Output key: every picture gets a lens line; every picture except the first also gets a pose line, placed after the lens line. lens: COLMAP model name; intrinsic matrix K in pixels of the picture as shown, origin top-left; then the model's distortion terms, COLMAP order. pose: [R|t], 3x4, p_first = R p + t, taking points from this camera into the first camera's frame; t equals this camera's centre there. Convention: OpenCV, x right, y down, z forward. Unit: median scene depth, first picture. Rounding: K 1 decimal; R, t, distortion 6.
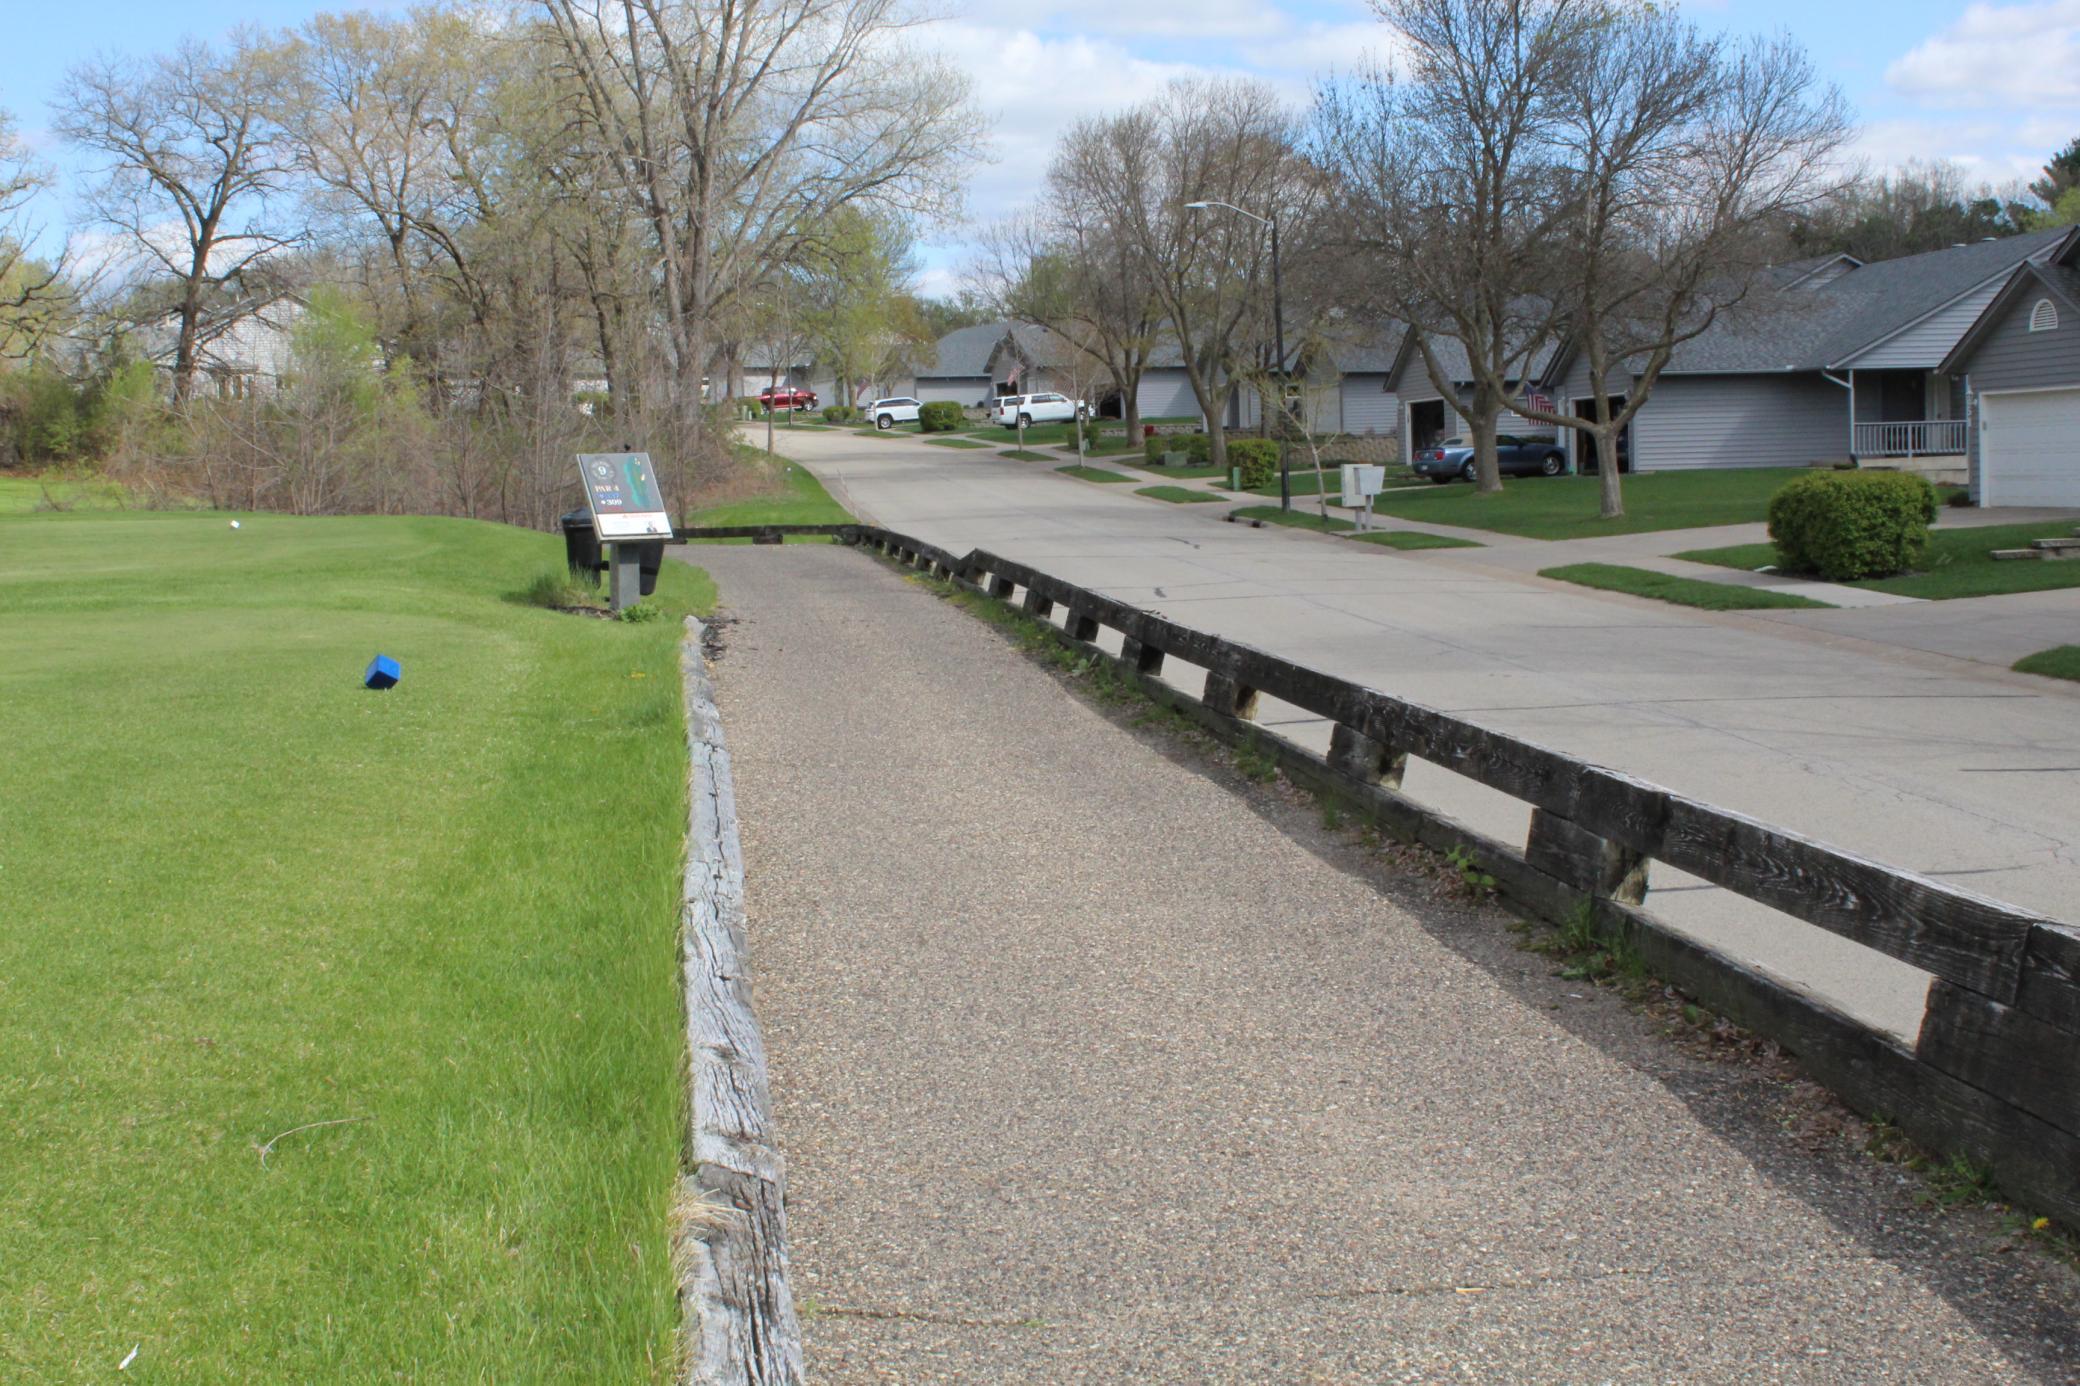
lens RADIAL K [[2681.2, 0, 1040.5], [0, 2681.2, 627.0], [0, 0, 1]] dist [-0.031521, -0.020607]
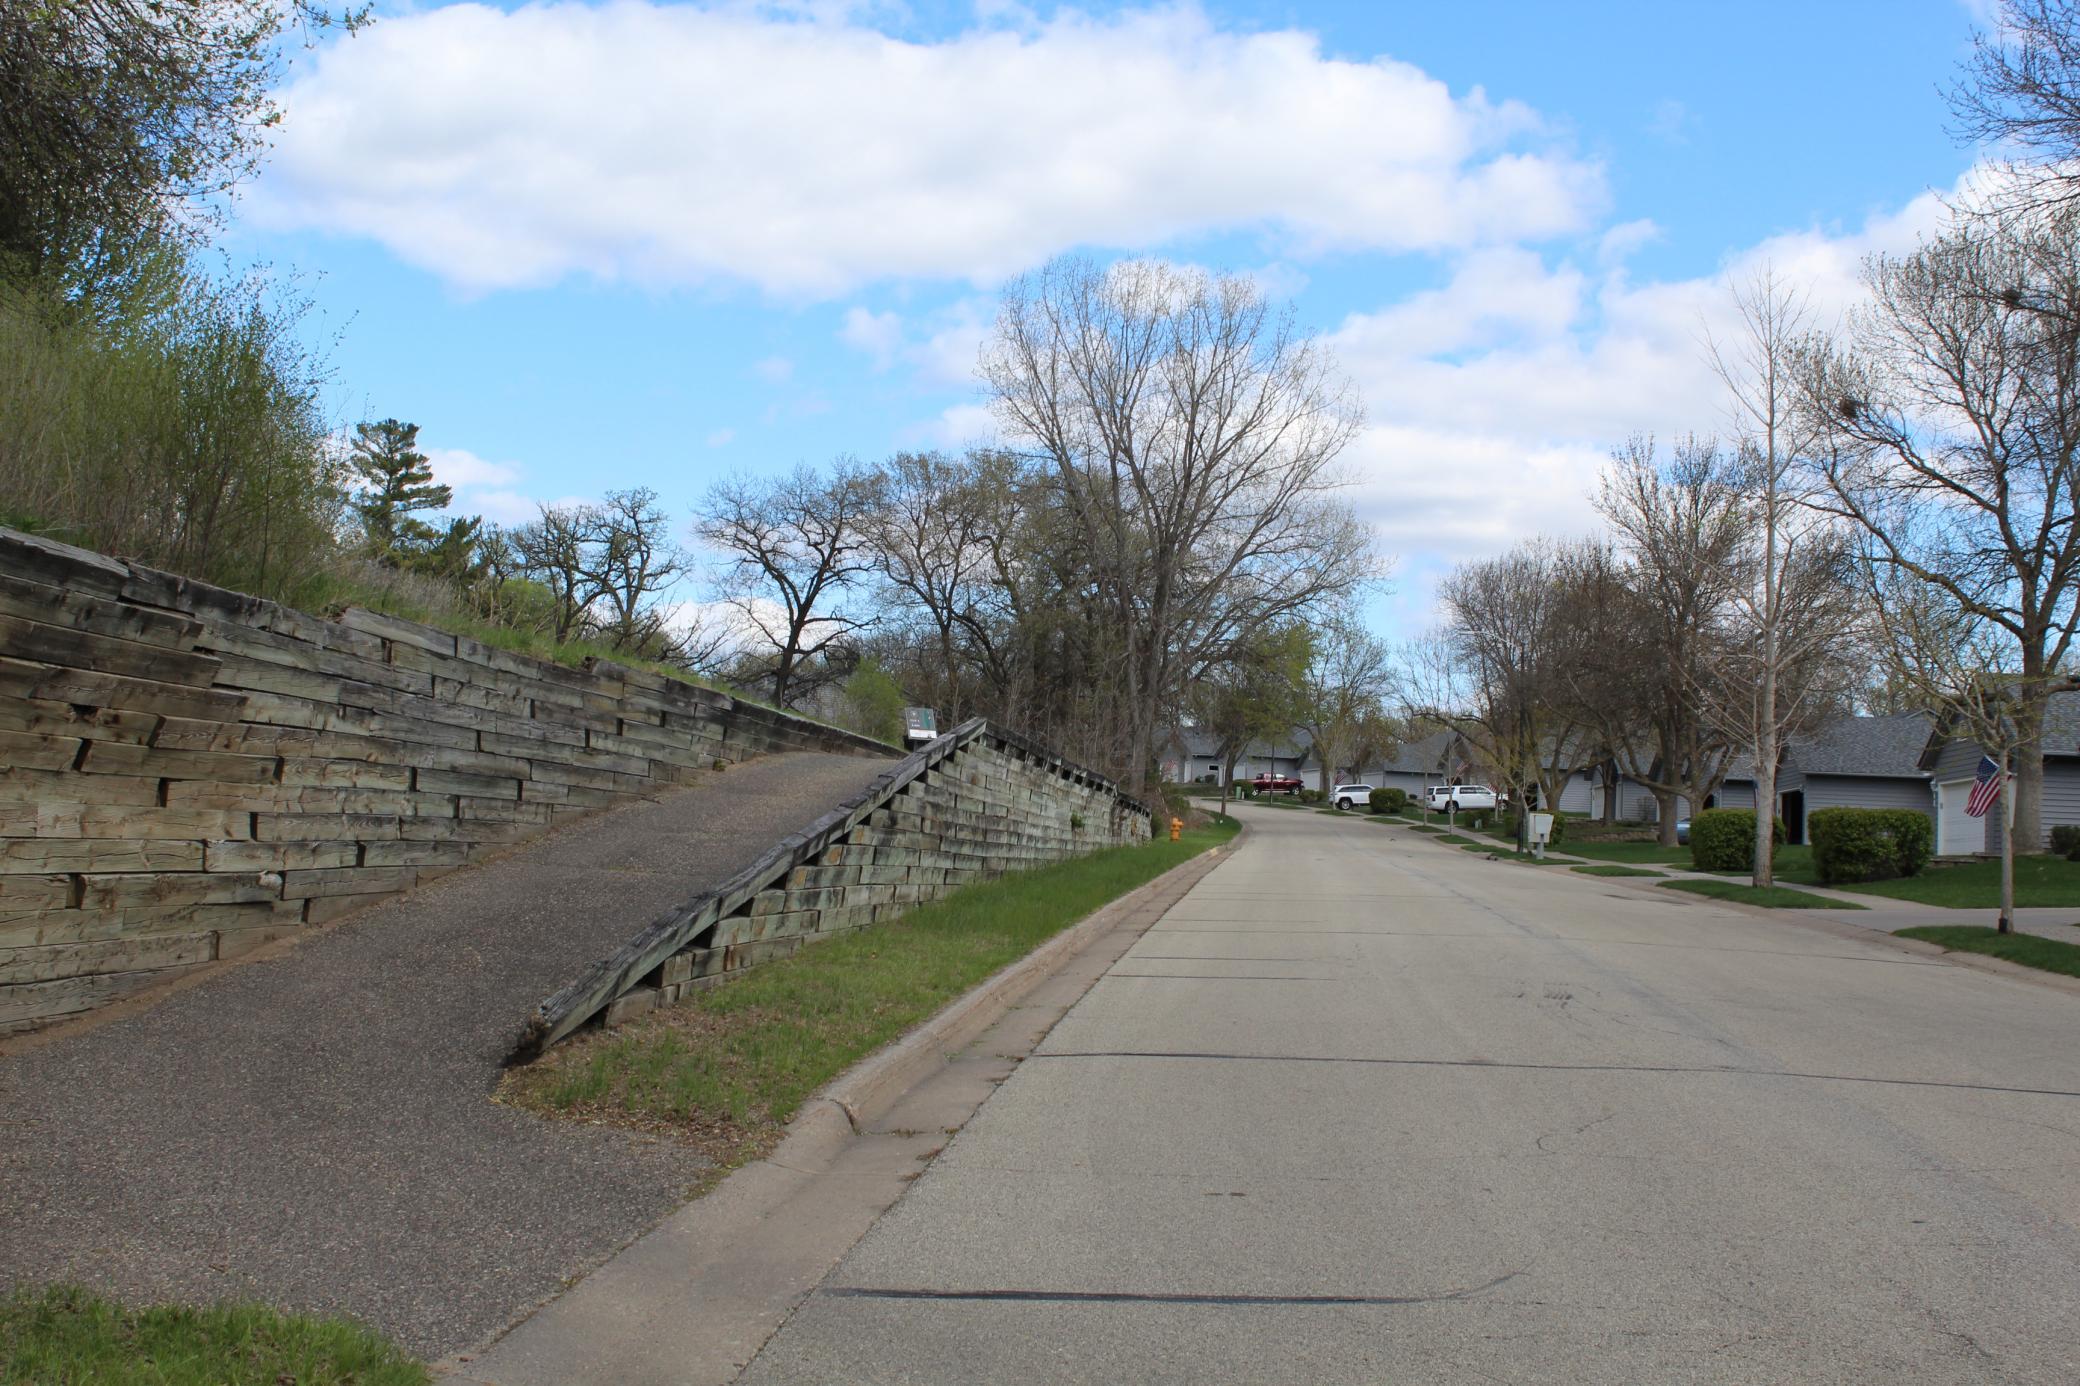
lens RADIAL K [[2681.2, 0, 1040.5], [0, 2681.2, 627.0], [0, 0, 1]] dist [-0.031521, -0.020607]
pose [[0.975887, 0.050976, -0.212242, 0.072974], [-0.082424, 0.986420, -0.142066, 0.031416], [0.202118, 0.156134, 0.966835, -0.220105]]
